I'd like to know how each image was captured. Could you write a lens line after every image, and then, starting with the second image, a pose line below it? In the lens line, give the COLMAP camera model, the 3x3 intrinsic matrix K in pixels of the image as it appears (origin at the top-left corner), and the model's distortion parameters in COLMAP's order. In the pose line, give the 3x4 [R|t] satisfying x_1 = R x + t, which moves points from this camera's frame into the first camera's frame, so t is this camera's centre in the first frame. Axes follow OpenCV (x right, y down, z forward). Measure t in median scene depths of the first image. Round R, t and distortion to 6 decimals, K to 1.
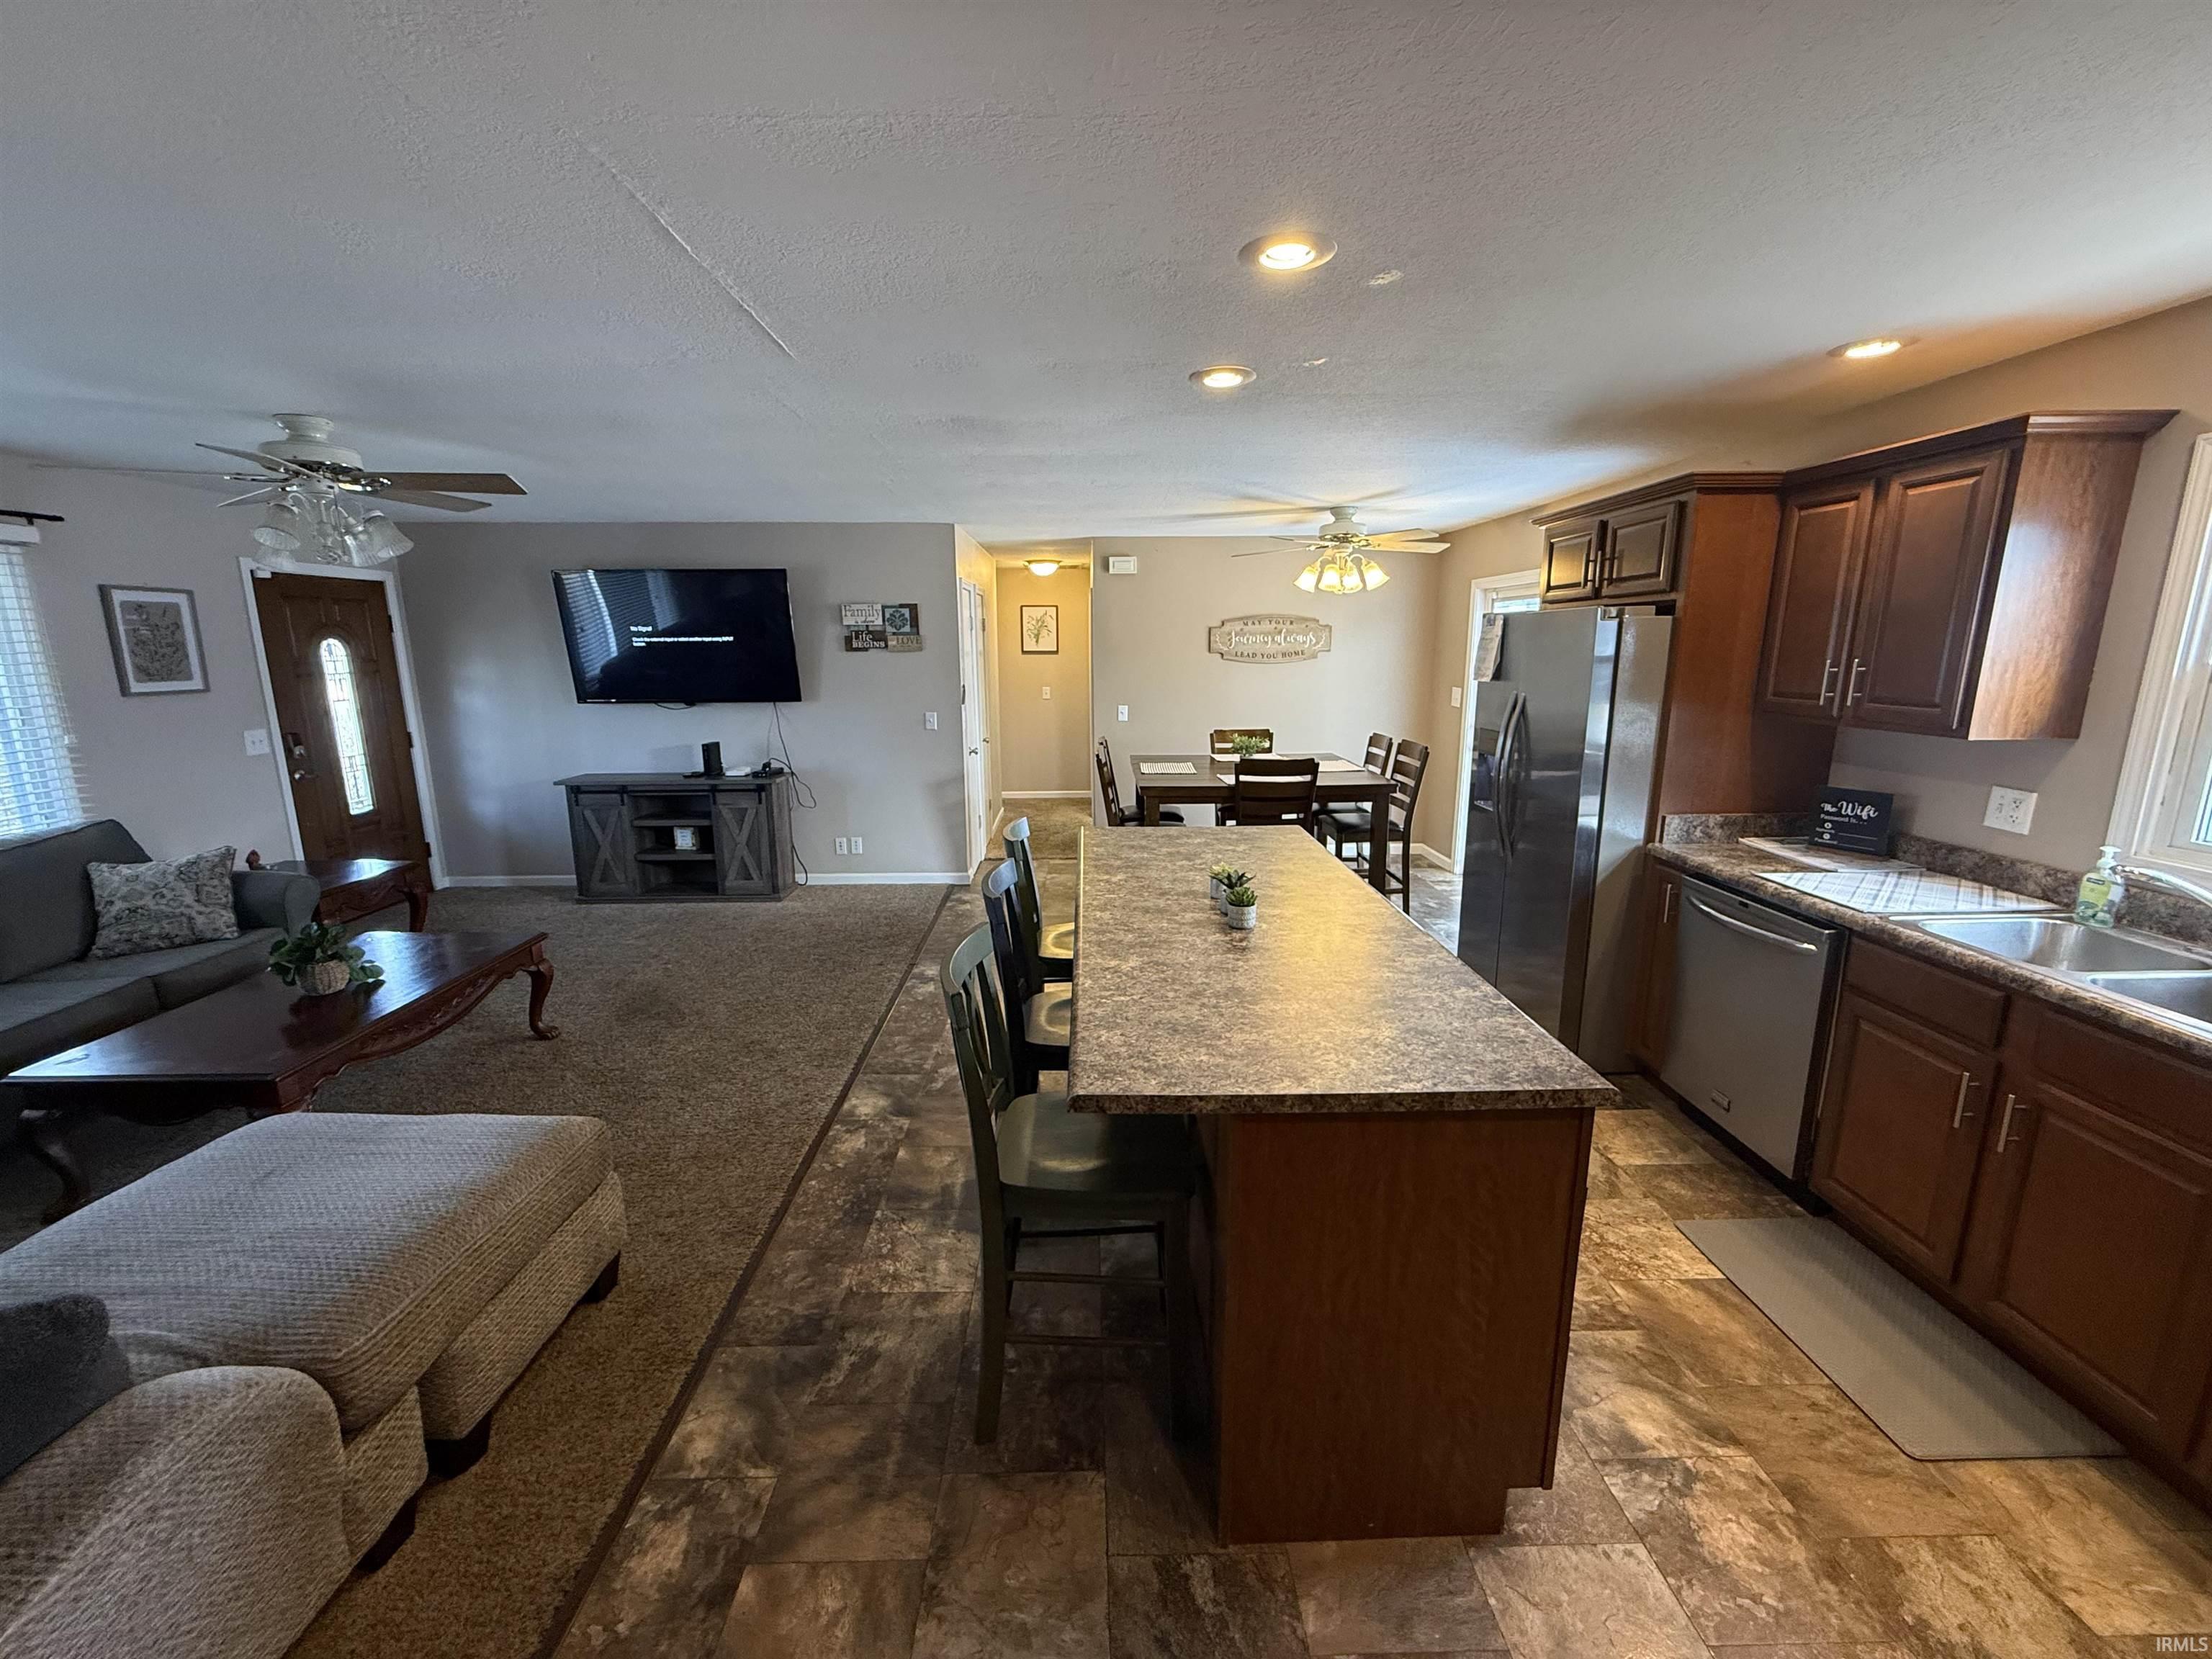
lens RADIAL K [[881.6, 0, 1102.0], [0, 881.6, 825.7], [0, 0, 1]] dist [0.001027, -0.000403]
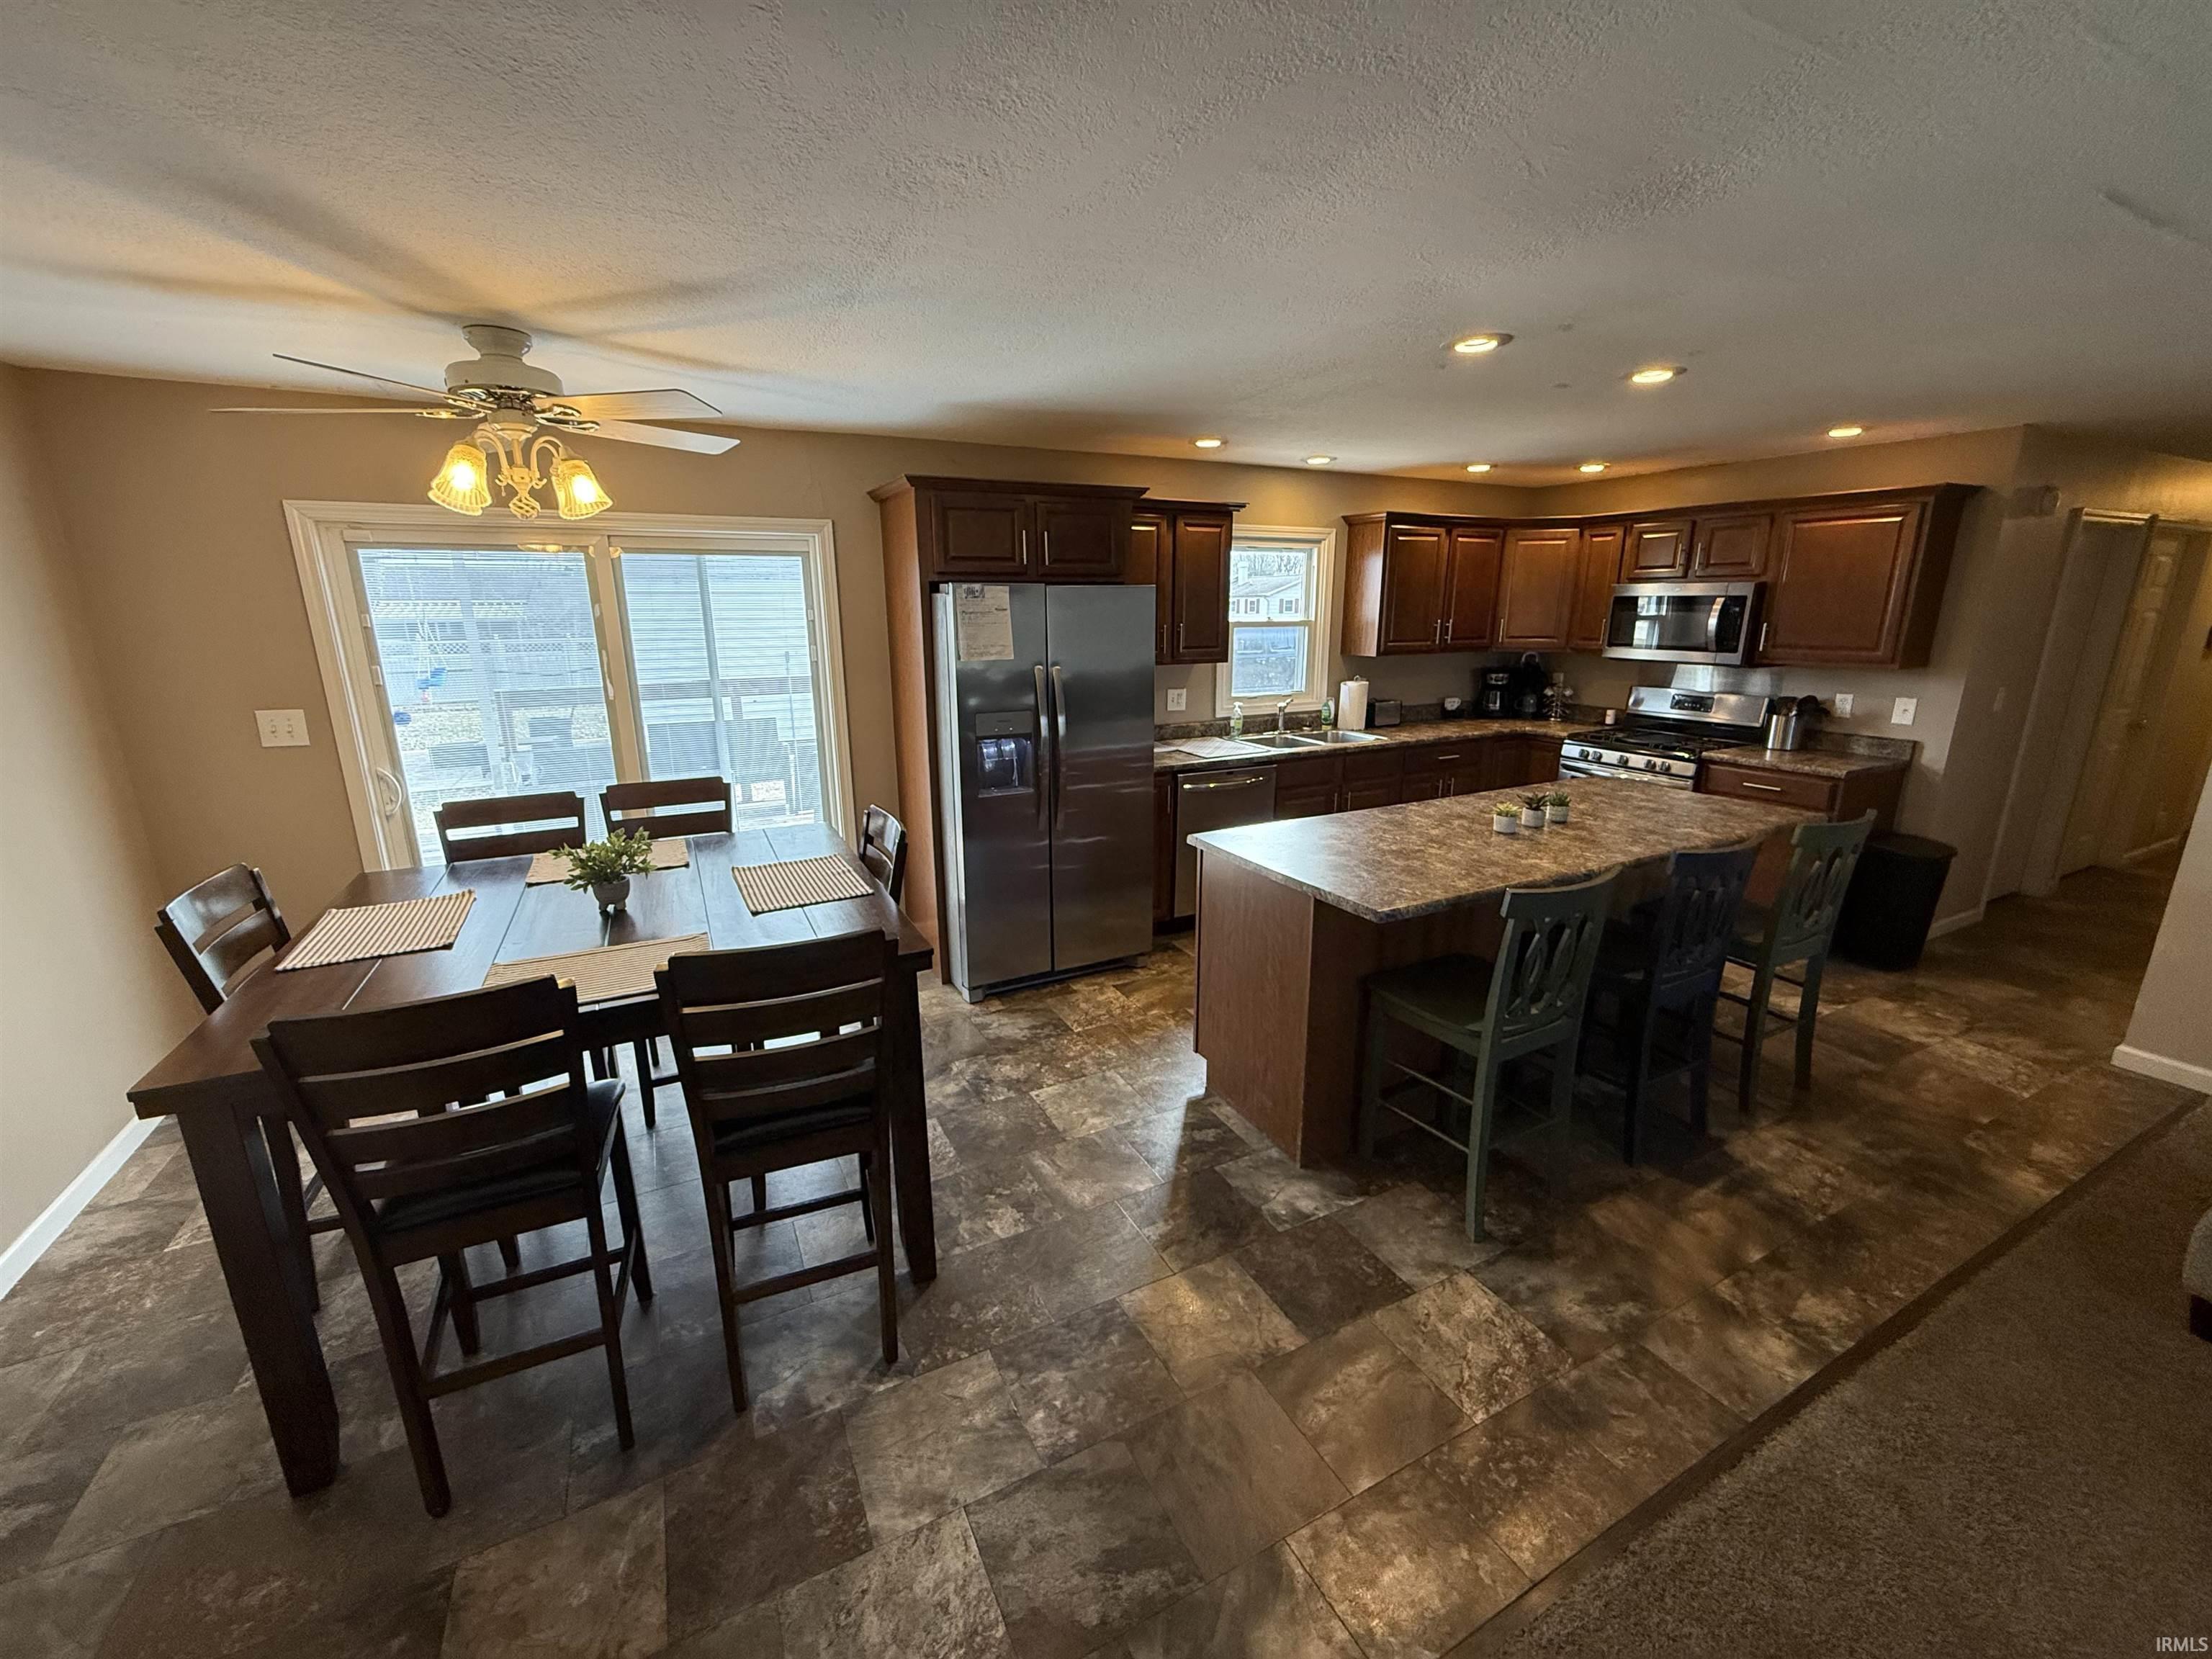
lens RADIAL K [[881.6, 0, 1104.9], [0, 881.6, 821.2], [0, 0, 1]] dist [0.001027, -0.000403]
pose [[-0.441485, -0.208276, 0.872761, -0.549275], [0.188629, 0.929406, 0.317212, -0.342301], [-0.877217, 0.304672, -0.371032, 1.593932]]
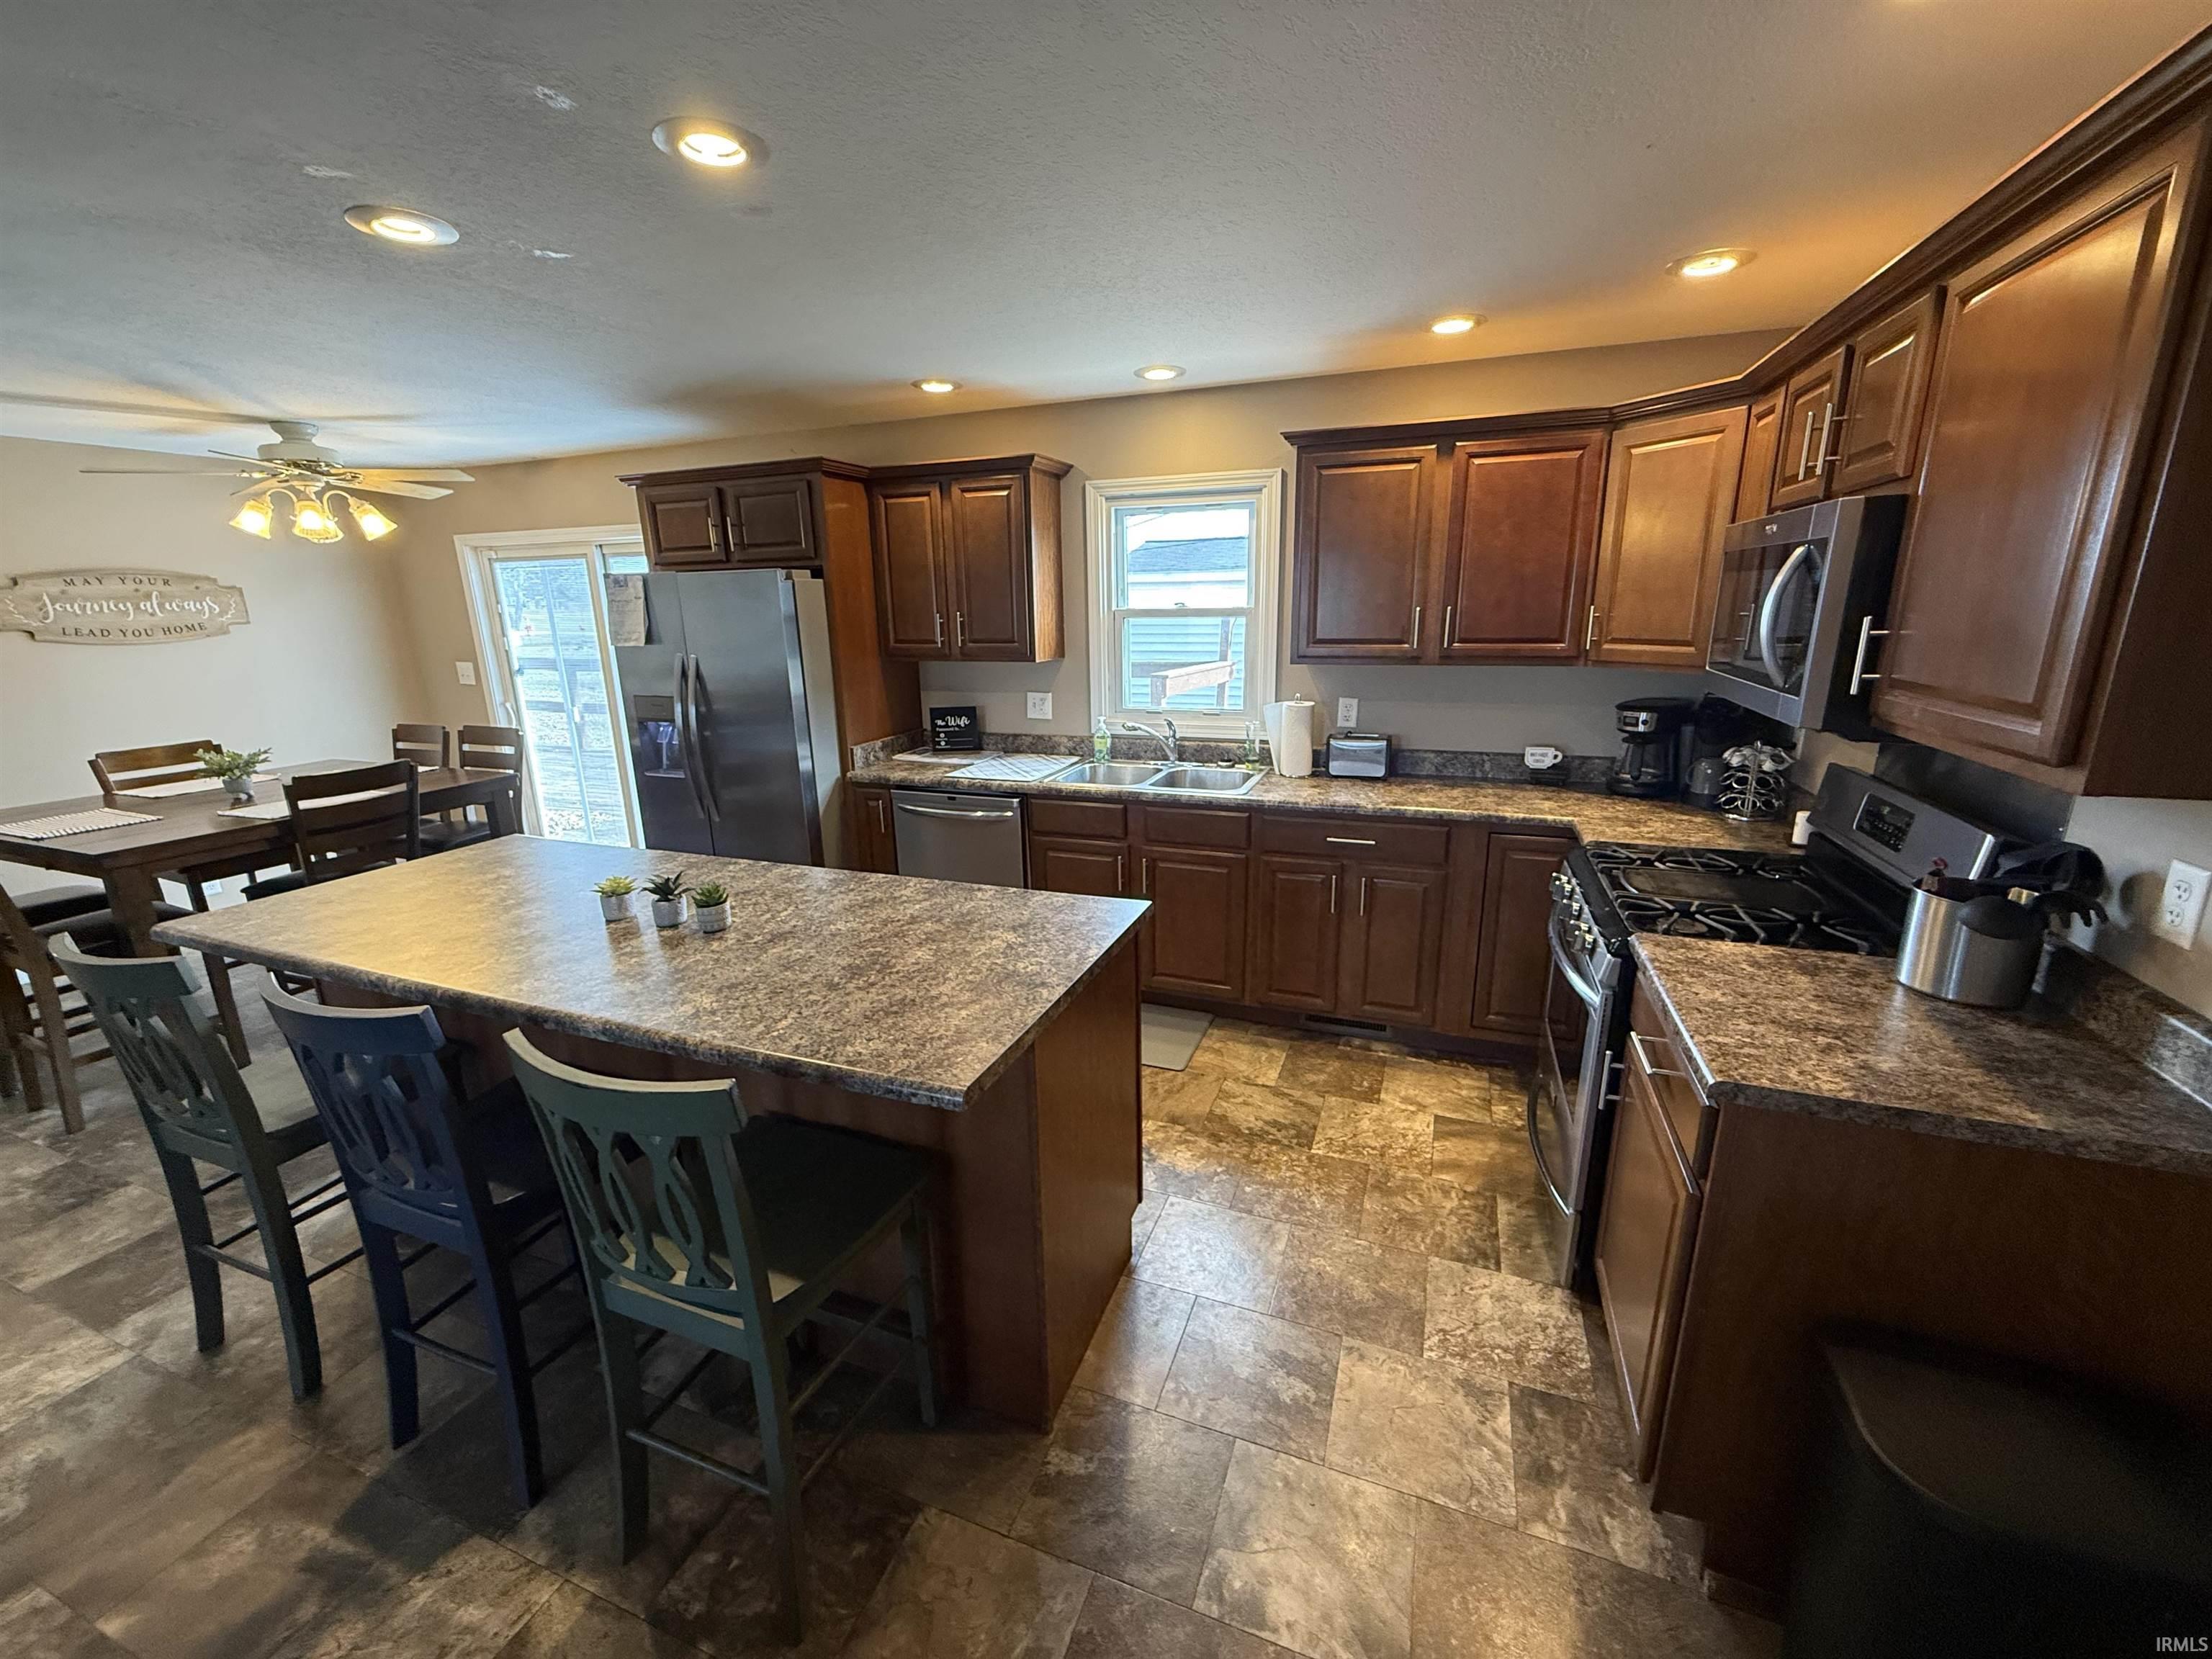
lens RADIAL K [[881.6, 0, 1104.0], [0, 881.6, 828.6], [0, 0, 1]] dist [0.001027, -0.000403]
pose [[0.378245, -0.232614, 0.896003, -0.336516], [0.201689, 0.965369, 0.165480, -0.035360], [-0.903467, 0.118122, 0.412062, 0.213107]]
